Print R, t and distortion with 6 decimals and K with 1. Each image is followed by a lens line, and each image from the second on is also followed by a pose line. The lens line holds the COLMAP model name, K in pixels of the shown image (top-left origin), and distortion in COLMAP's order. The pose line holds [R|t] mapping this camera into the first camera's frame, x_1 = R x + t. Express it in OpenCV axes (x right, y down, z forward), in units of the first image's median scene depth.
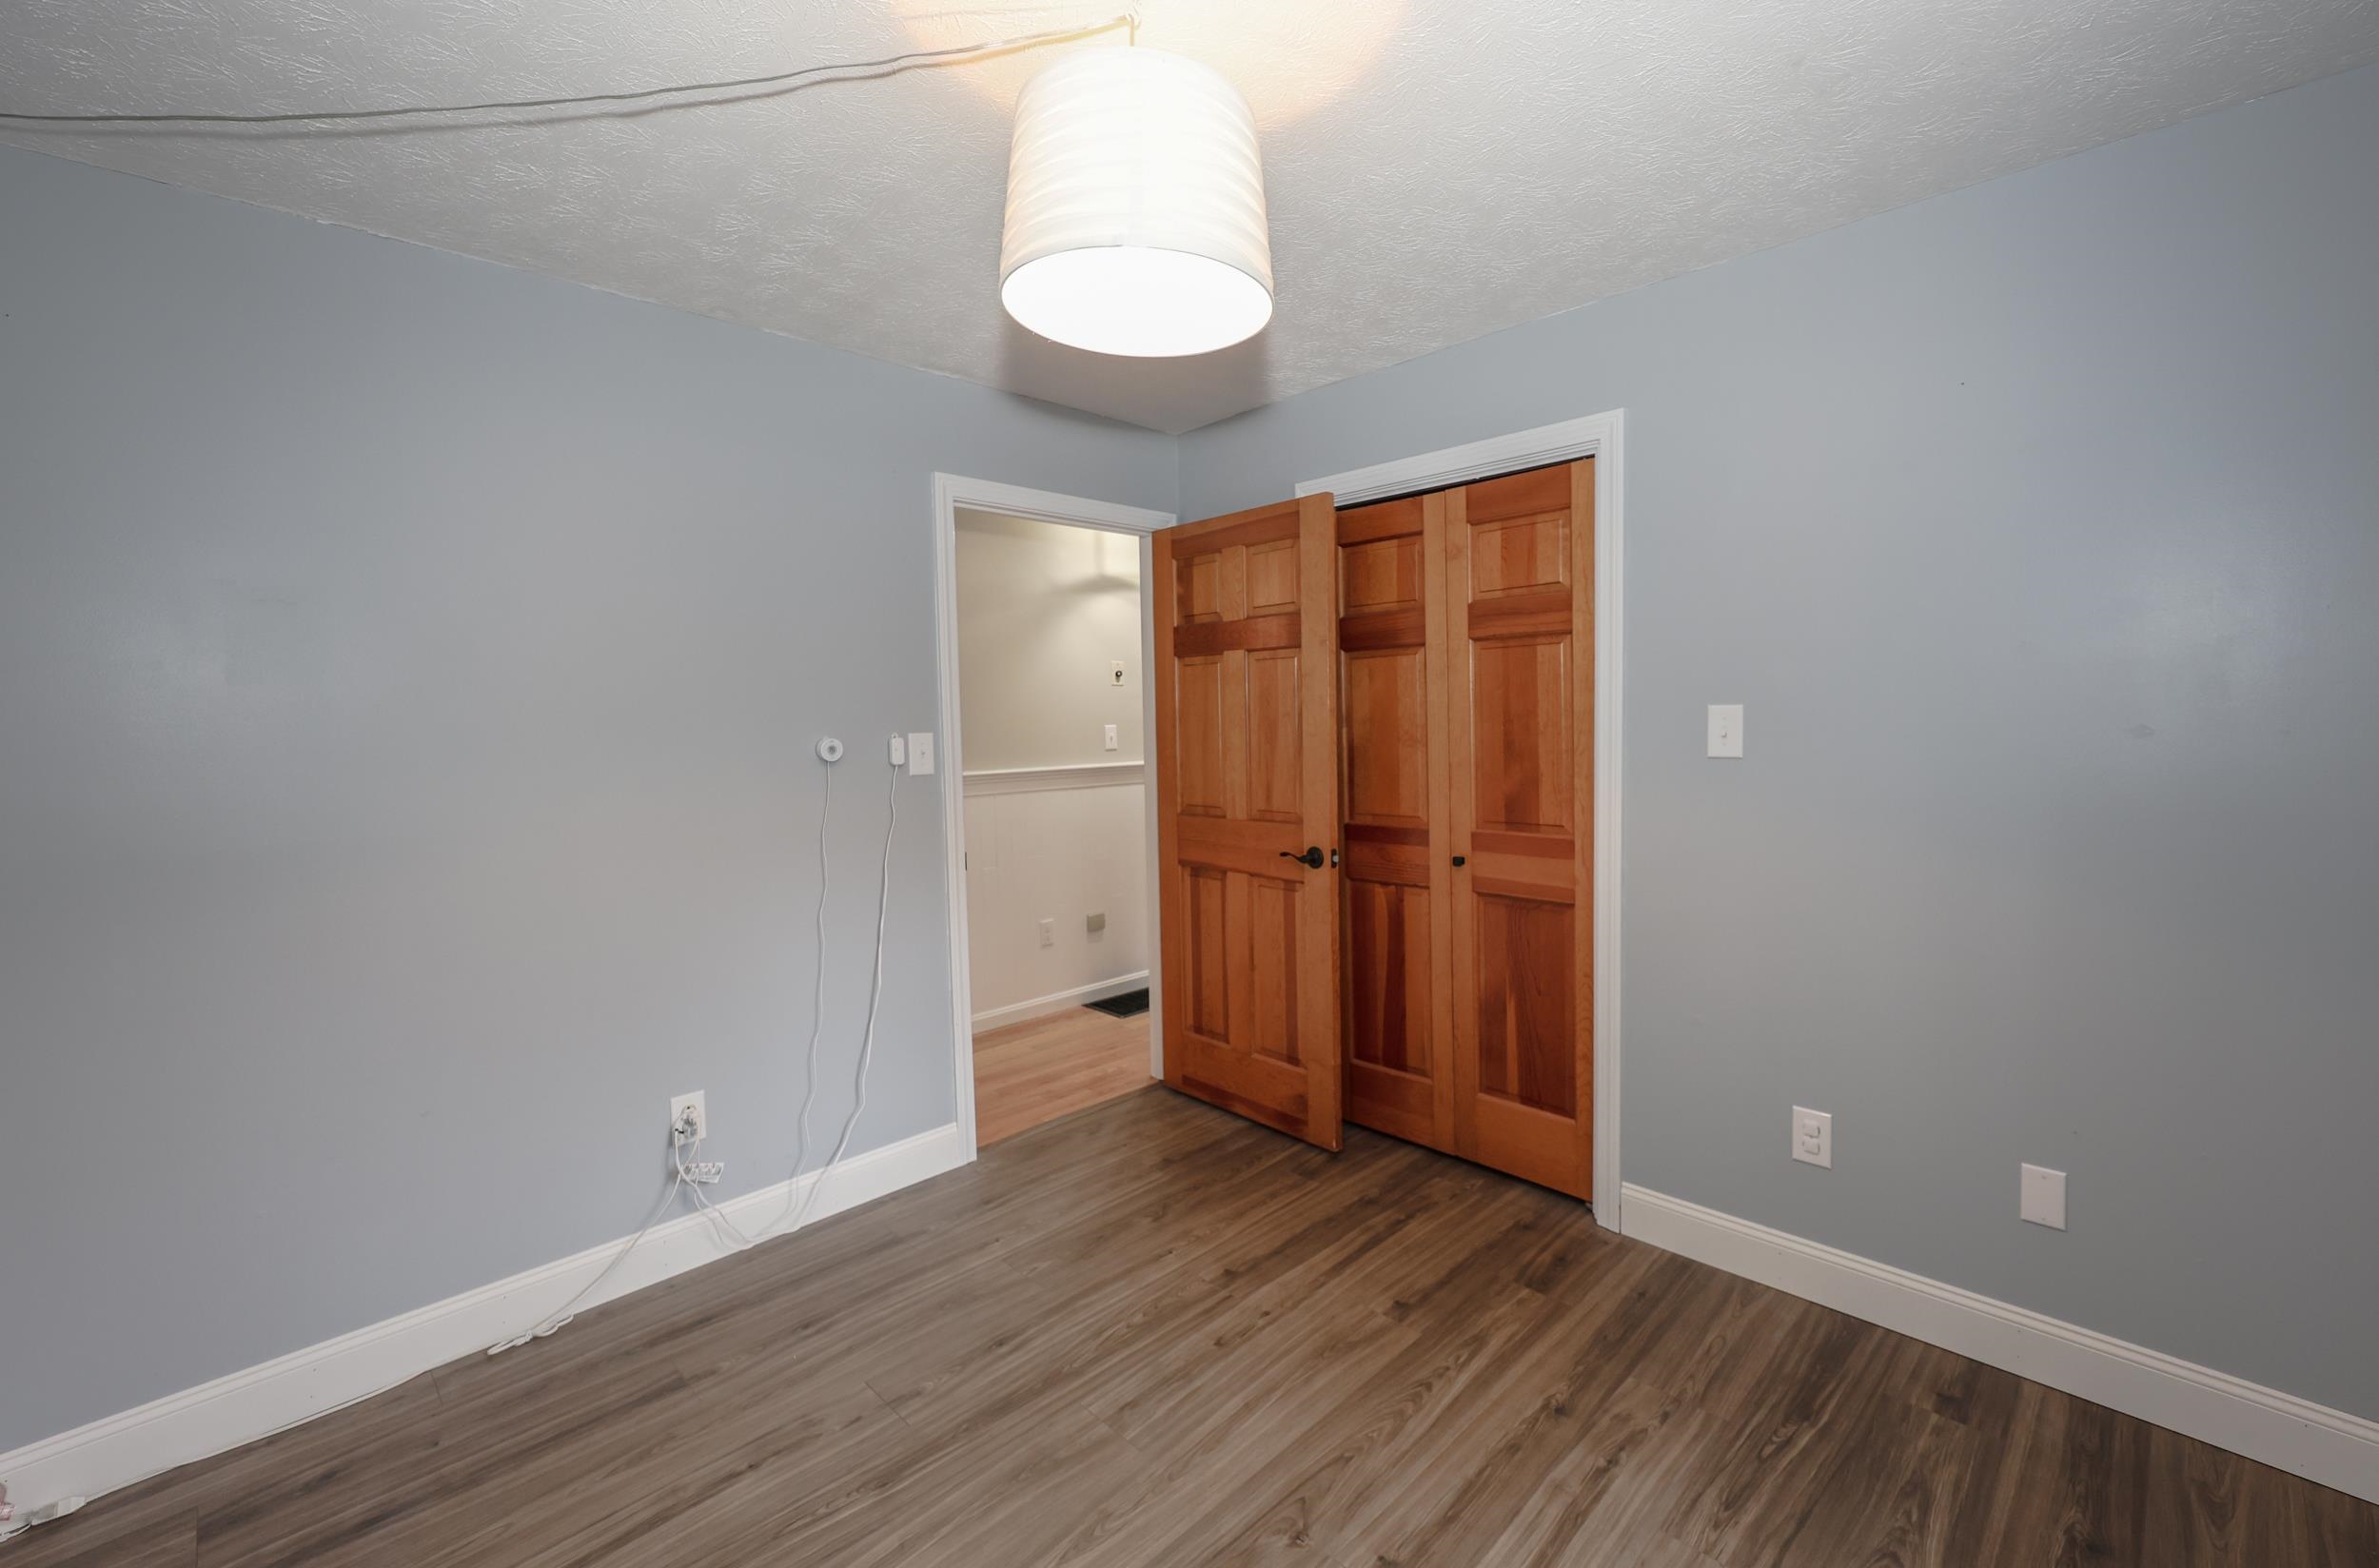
lens RADIAL K [[1031.2, 0, 1189.5], [0, 1031.2, 784.0], [0, 0, 1]] dist [-0.001252, -0.000104]
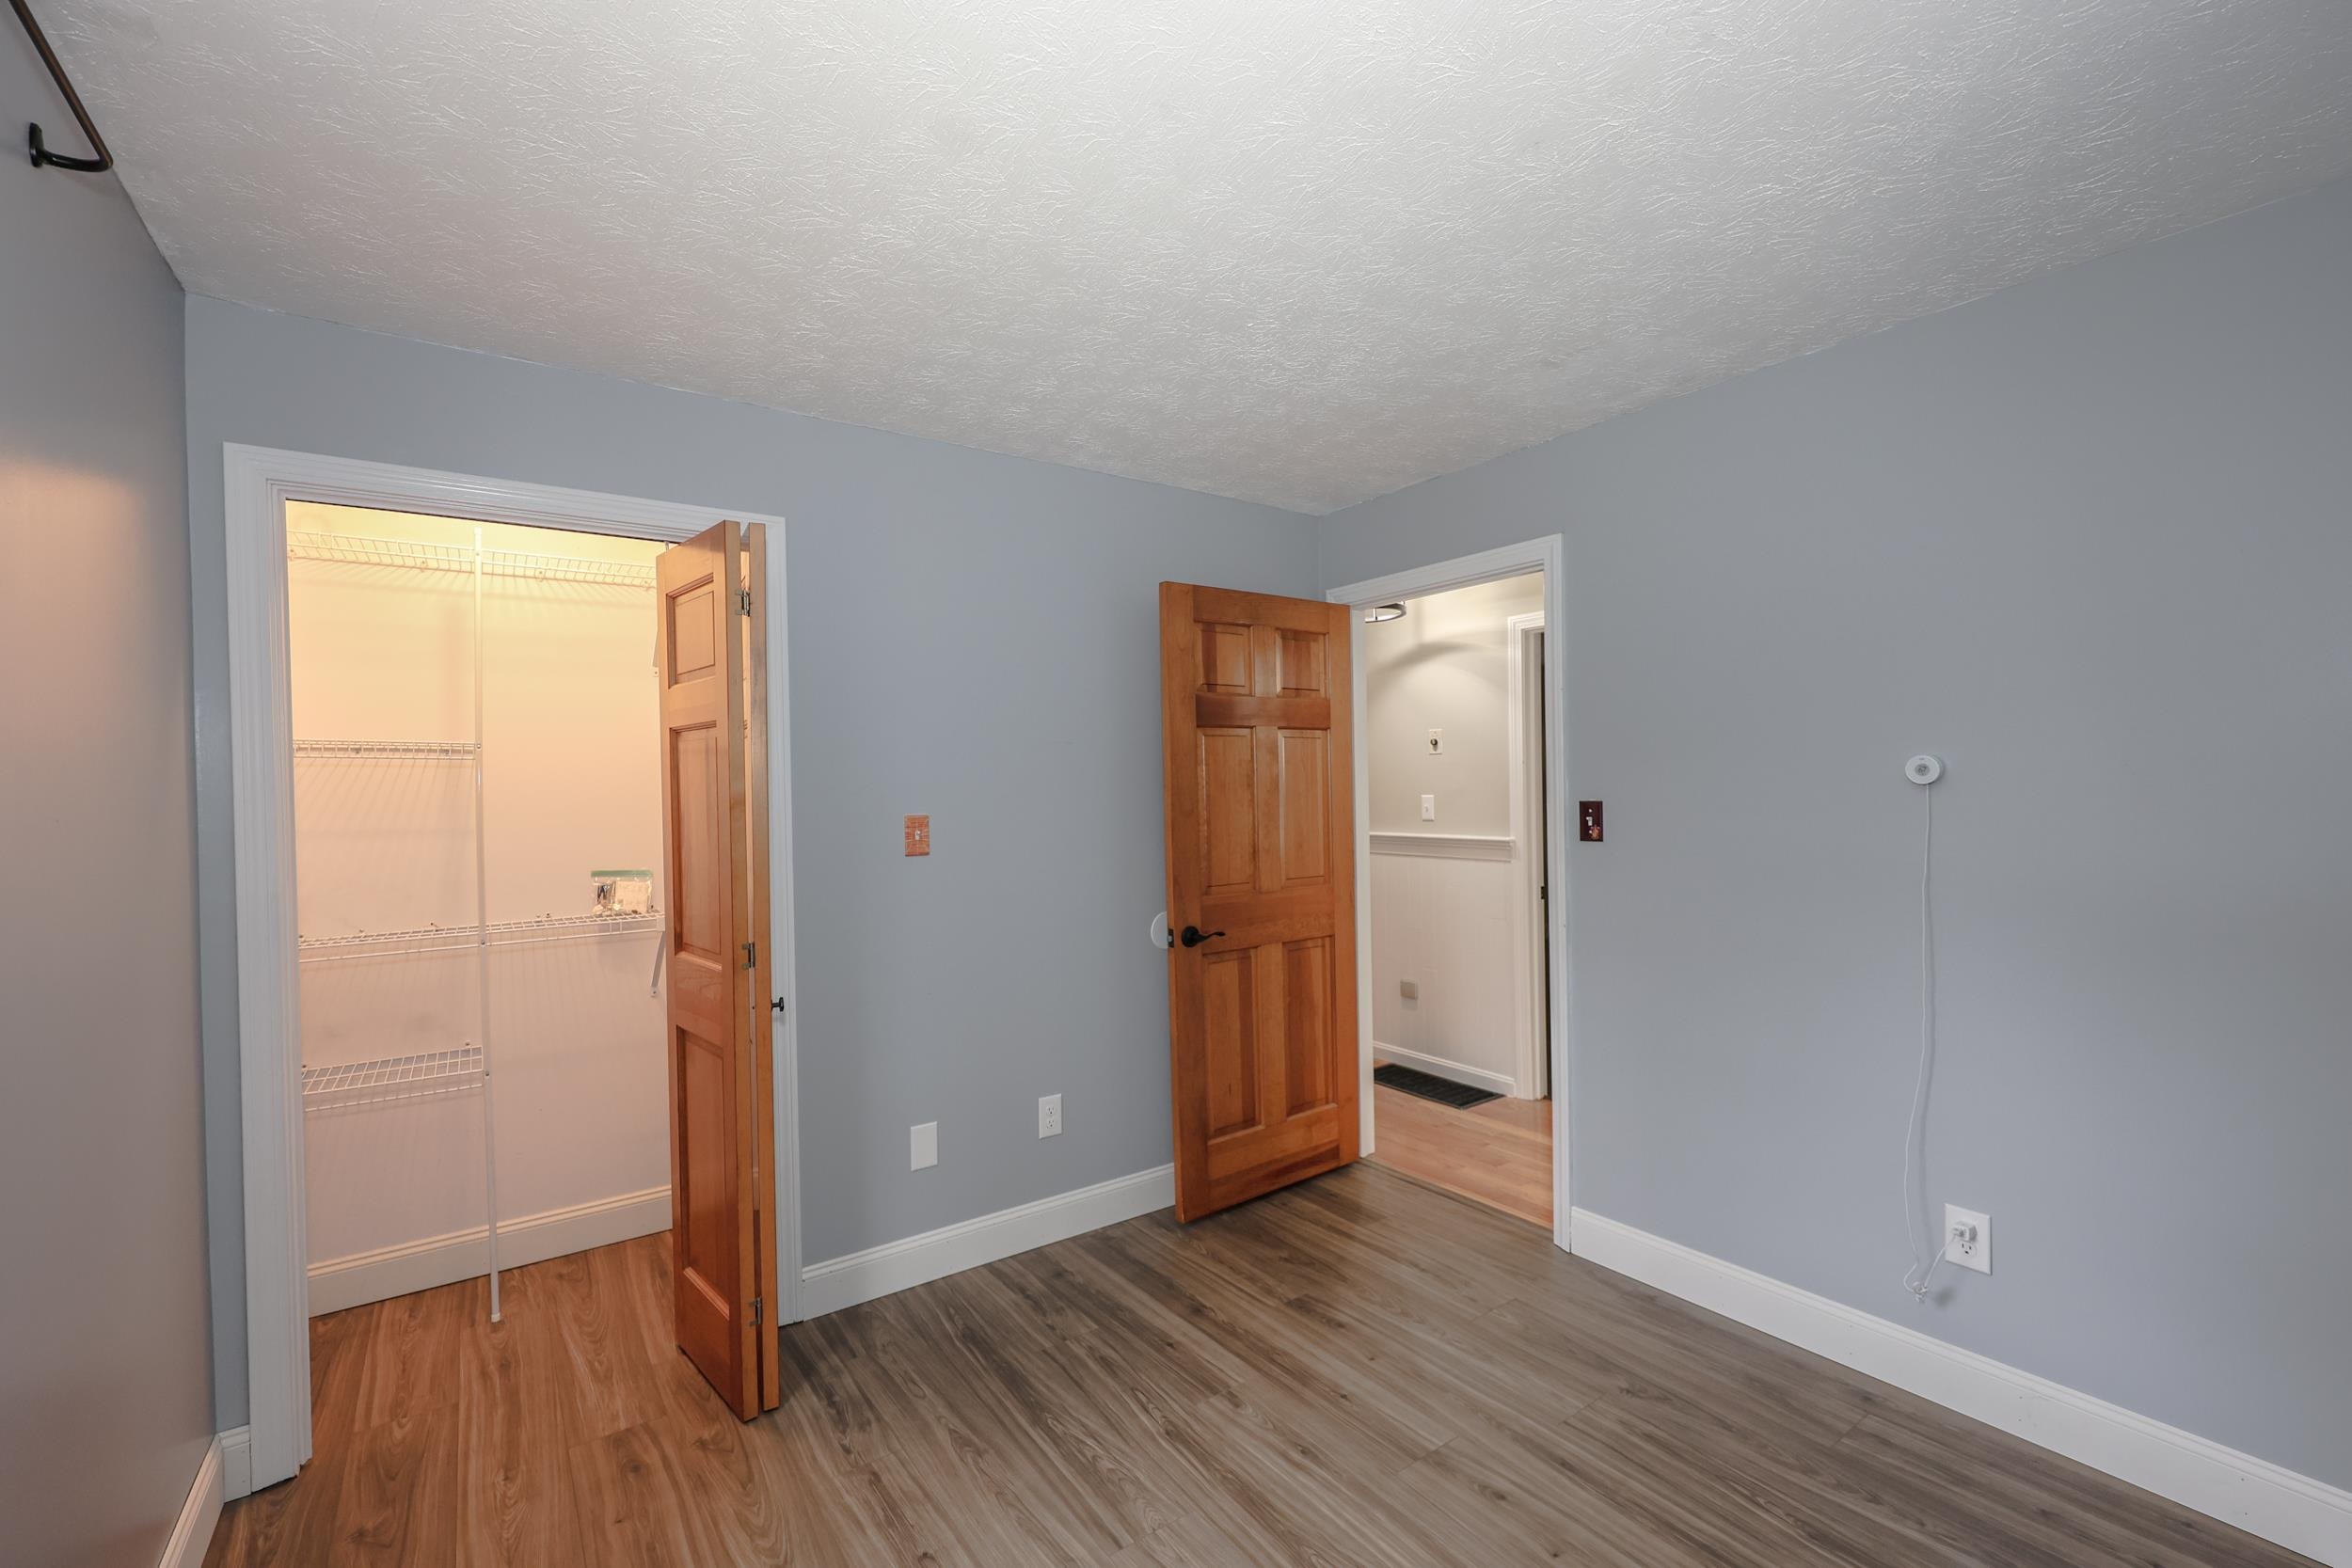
lens RADIAL K [[973.7, 0, 1170.3], [0, 973.7, 789.6], [0, 0, 1]] dist [0.006002, 0.000000]
pose [[-0.167376, 0.026746, -0.985530, 0.884471], [-0.034431, 0.998864, 0.032955, -0.085459], [0.985292, 0.039449, -0.166265, 0.923236]]
